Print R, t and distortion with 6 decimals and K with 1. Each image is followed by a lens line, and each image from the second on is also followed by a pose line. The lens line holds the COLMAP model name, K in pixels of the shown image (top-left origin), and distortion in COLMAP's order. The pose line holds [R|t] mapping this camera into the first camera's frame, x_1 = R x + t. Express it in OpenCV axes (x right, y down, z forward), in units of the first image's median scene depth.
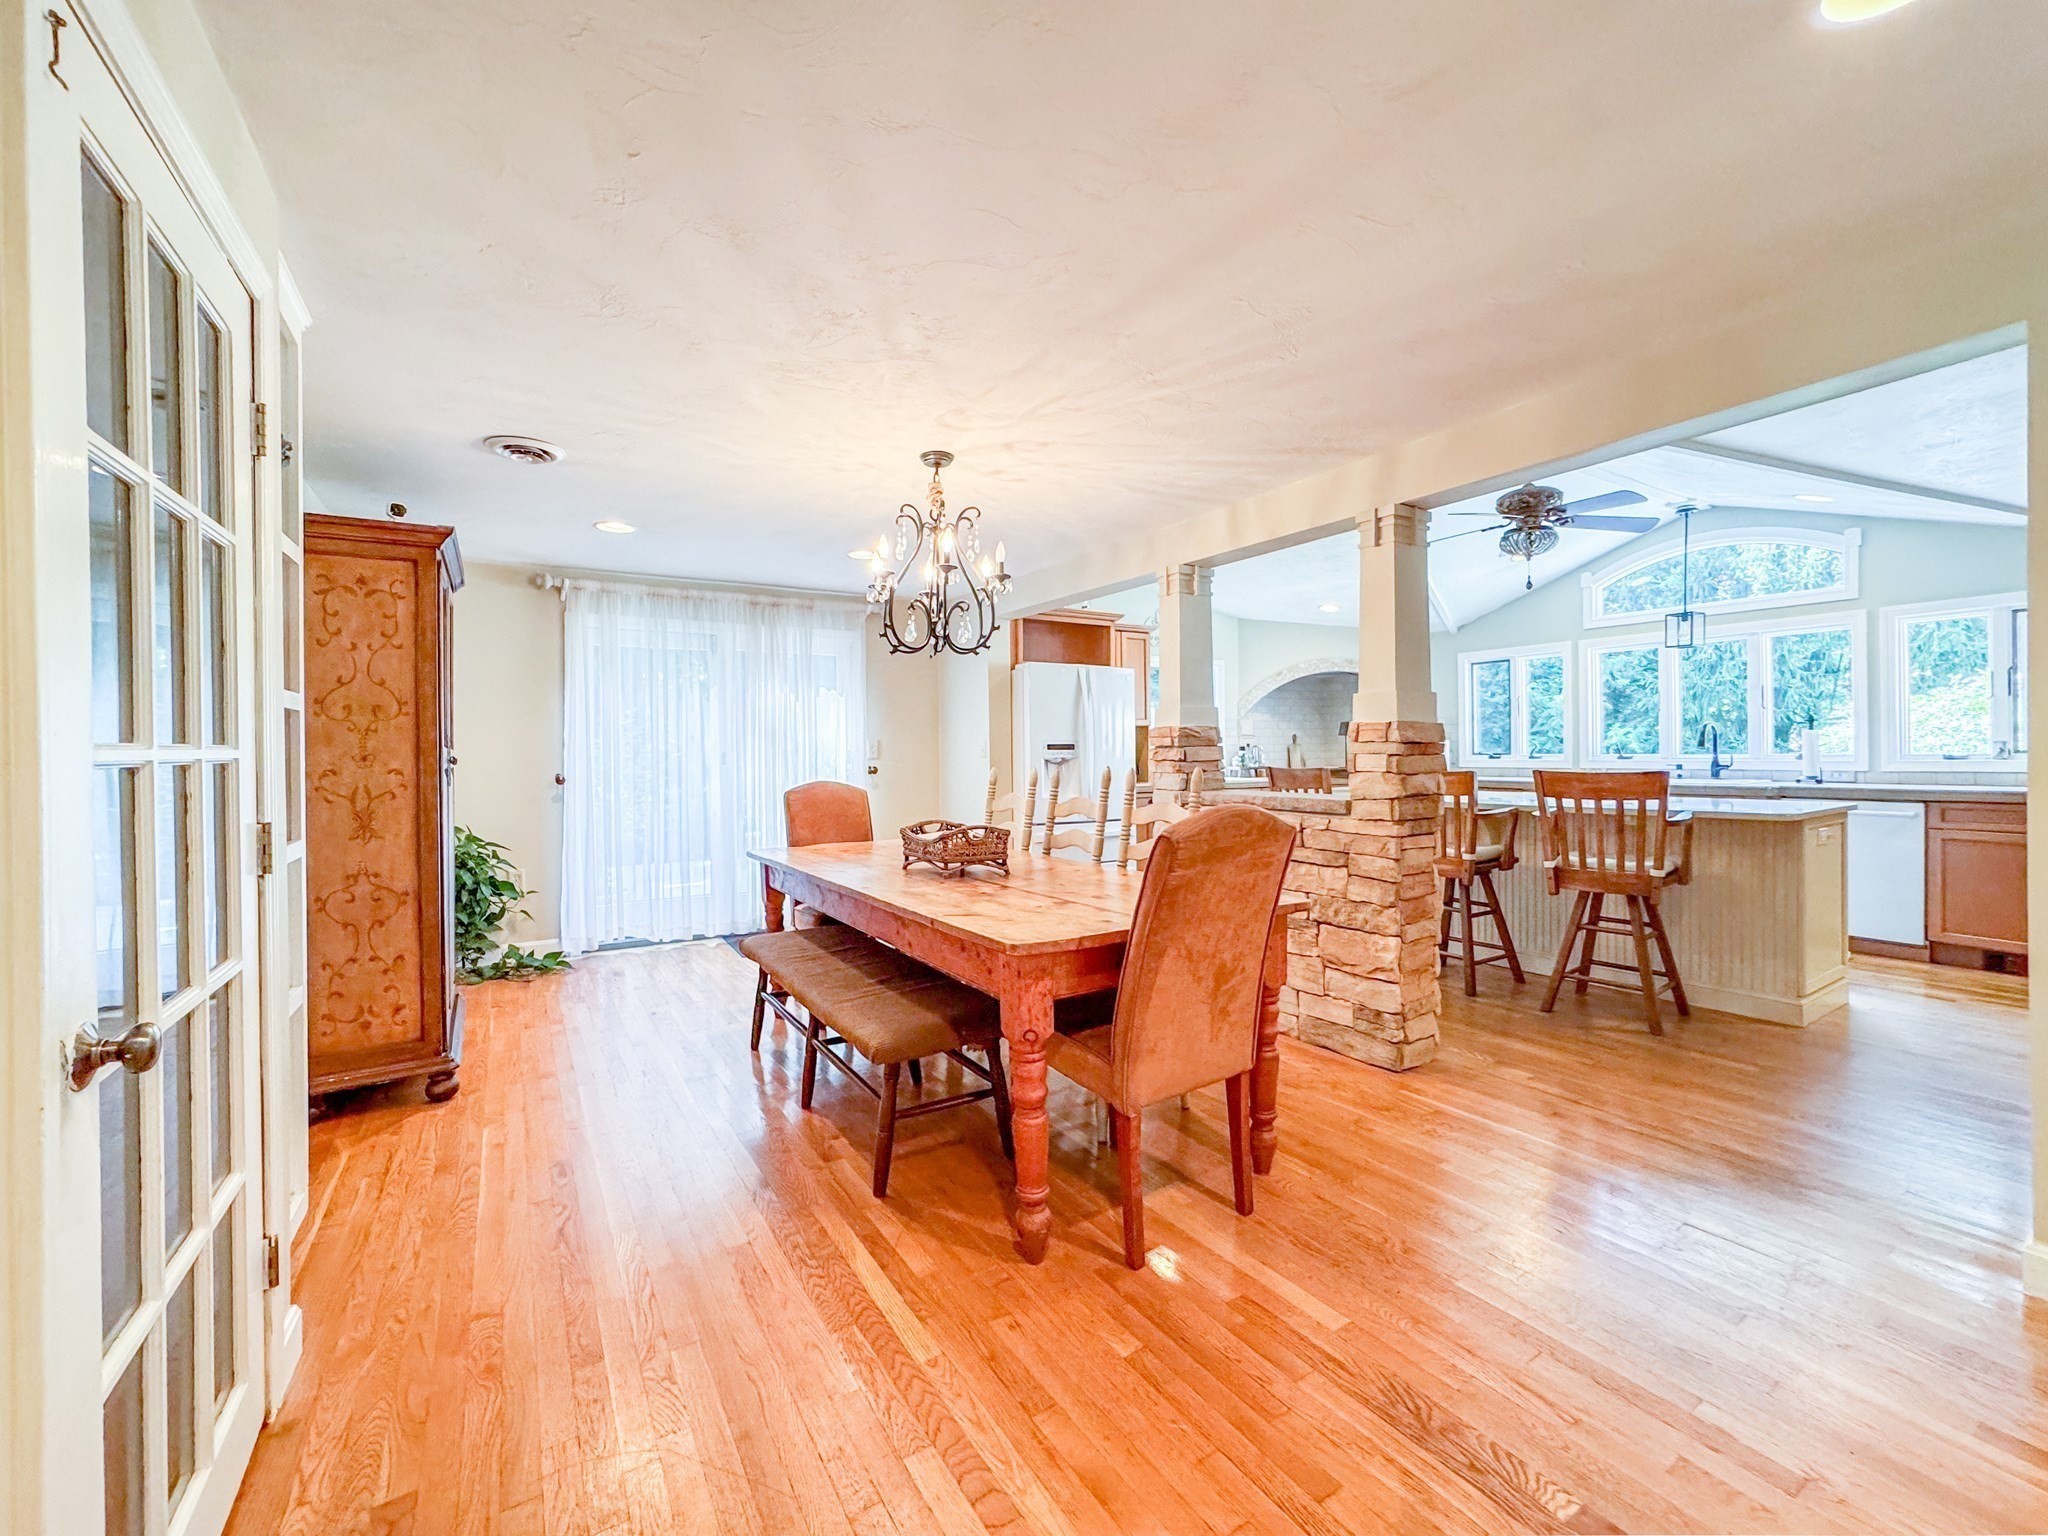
lens RADIAL K [[830.4, 0, 1031.6], [0, 830.4, 757.0], [0, 0, 1]] dist [-0.011431, 0.001315]
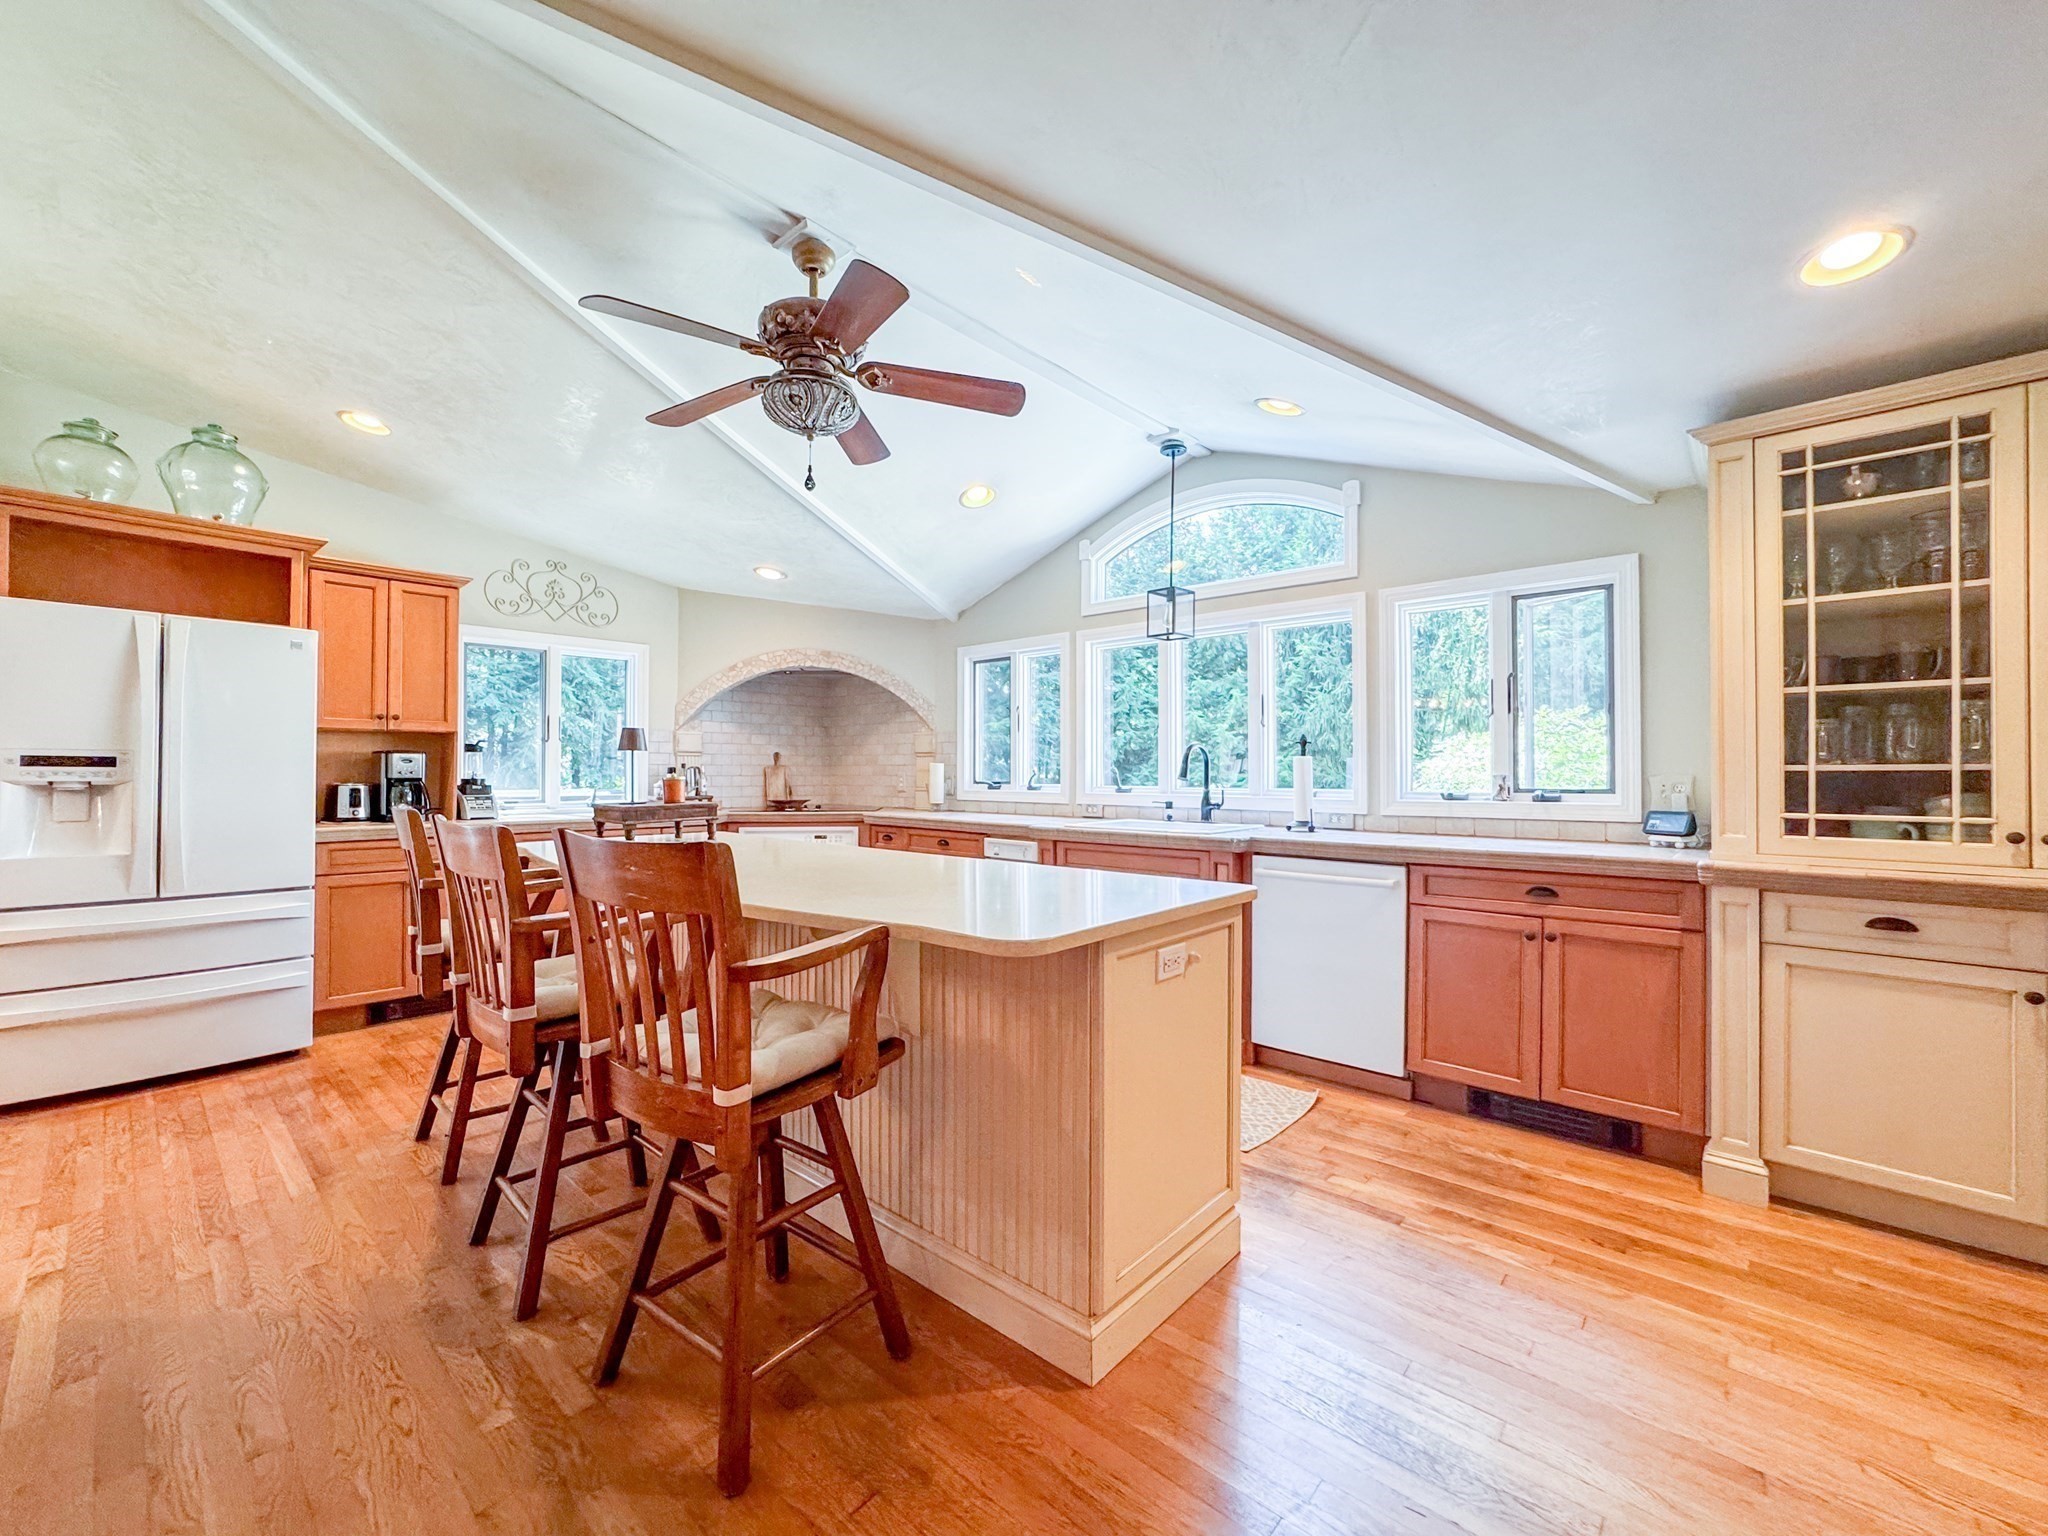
lens RADIAL K [[830.4, 0, 1014.1], [0, 830.4, 777.8], [0, 0, 1]] dist [-0.011431, 0.001315]
pose [[0.960779, 0.012787, 0.277021, 0.499286], [-0.012710, 0.999917, -0.002071, -0.009551], [-0.277025, -0.001531, 0.960861, 0.369317]]
